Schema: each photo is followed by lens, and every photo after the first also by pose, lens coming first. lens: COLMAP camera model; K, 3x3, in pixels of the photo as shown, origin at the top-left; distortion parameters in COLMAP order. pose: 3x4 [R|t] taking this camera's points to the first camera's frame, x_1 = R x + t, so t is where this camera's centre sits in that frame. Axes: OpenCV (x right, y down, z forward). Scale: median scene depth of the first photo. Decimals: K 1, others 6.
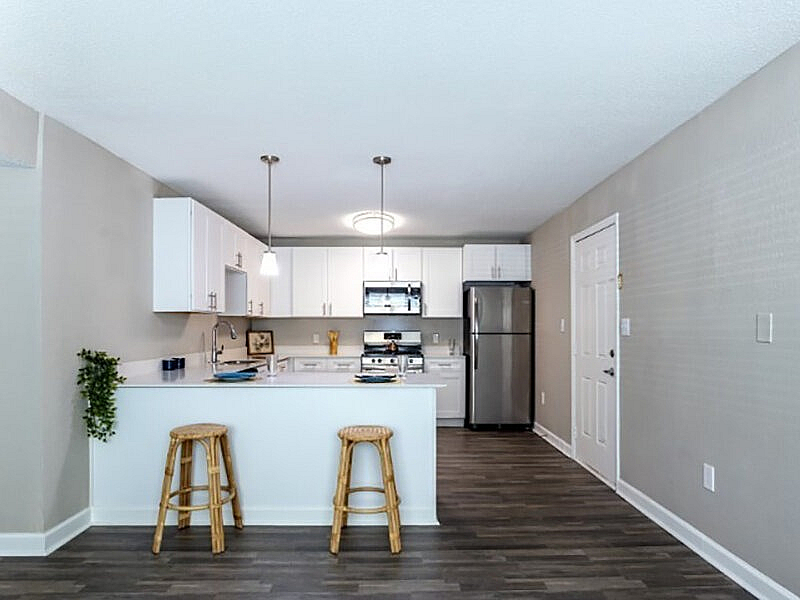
lens RADIAL K [[530.9, 0, 399.4], [0, 530.9, 330.3], [0, 0, 1]] dist [-0.000402, 0.000276]
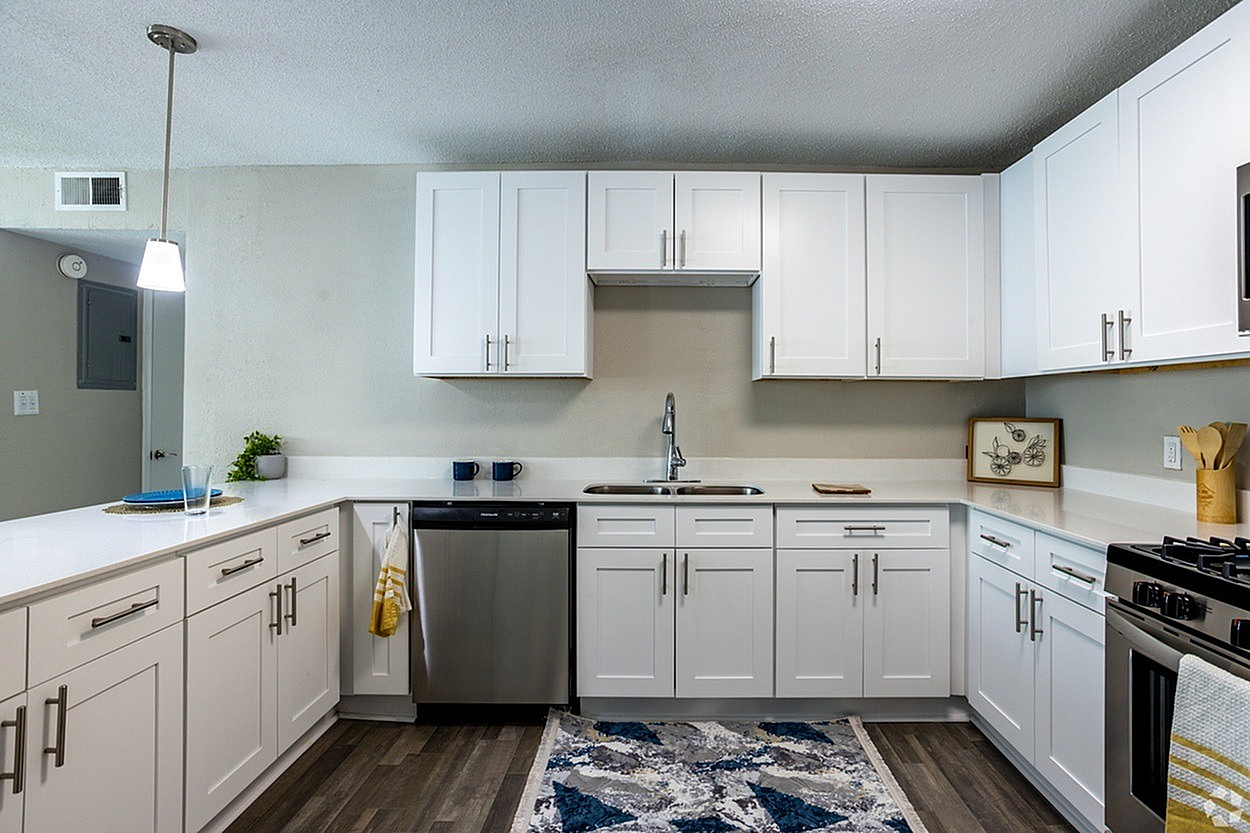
lens RADIAL K [[611.2, 0, 675.5], [0, 611.2, 396.5], [0, 0, 1]] dist [-0.002813, 0.000055]
pose [[0.008129, -0.014711, -0.999859, 0.167508], [-0.011218, 0.999828, -0.014801, -0.005598], [0.999904, 0.011336, 0.007963, 0.884178]]
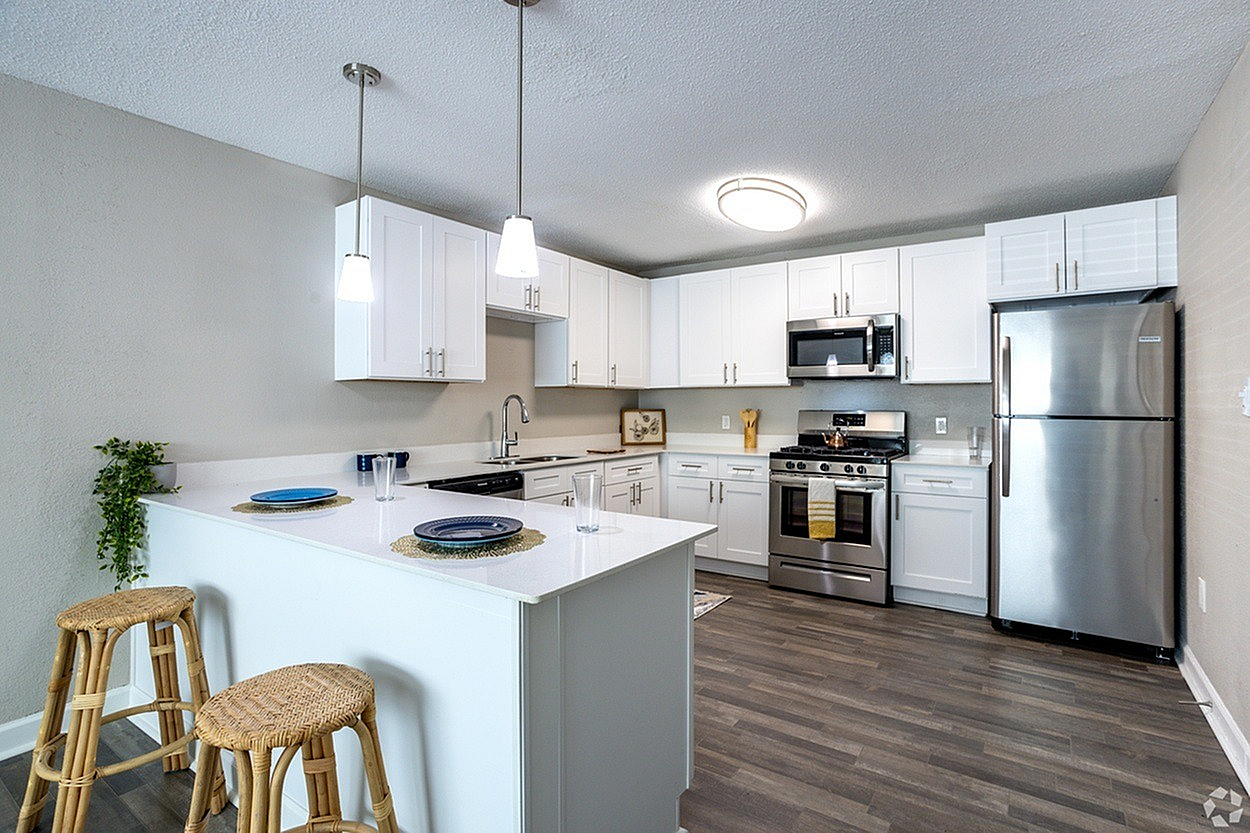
lens RADIAL K [[615.4, 0, 625.4], [0, 615.4, 402.7], [0, 0, 1]] dist [0.002642, 0.000798]
pose [[0.817606, -0.002895, -0.575771, 0.187186], [-0.001381, 0.999975, -0.006988, -0.002199], [0.575776, 0.006508, 0.817581, 0.410107]]
